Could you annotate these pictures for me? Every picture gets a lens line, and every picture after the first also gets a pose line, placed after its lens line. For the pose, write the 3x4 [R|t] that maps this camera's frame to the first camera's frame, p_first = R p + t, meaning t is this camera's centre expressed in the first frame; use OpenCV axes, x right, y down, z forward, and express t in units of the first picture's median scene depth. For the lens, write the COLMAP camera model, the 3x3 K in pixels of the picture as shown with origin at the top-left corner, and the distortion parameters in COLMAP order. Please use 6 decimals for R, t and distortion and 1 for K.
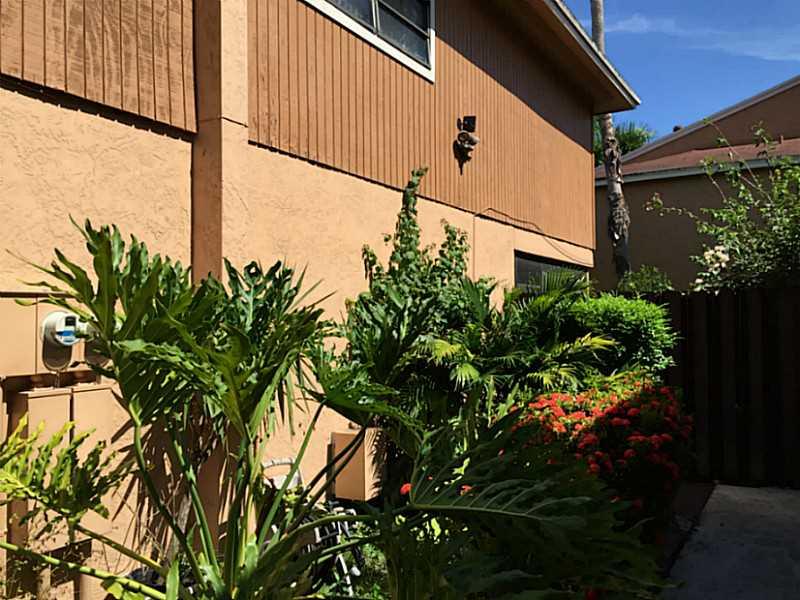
lens RADIAL K [[680.9, 0, 400.0], [0, 680.9, 300.0], [0, 0, 1]] dist [0.055585, -0.000053]
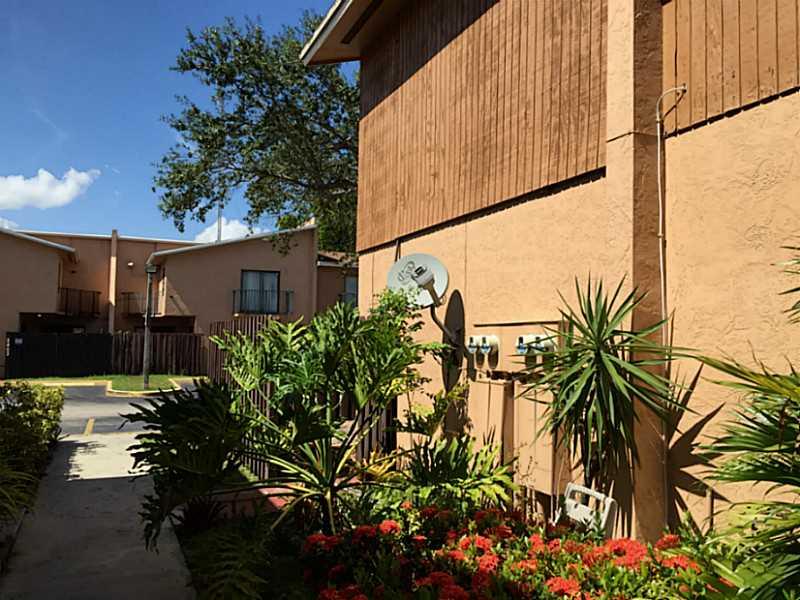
lens RADIAL K [[680.9, 0, 400.0], [0, 680.9, 300.0], [0, 0, 1]] dist [0.055585, -0.000053]
pose [[-0.579351, -0.037147, -0.814231, 0.903101], [0.032406, 0.997121, -0.068549, 0.035738], [0.814434, -0.066100, -0.576479, 1.599362]]
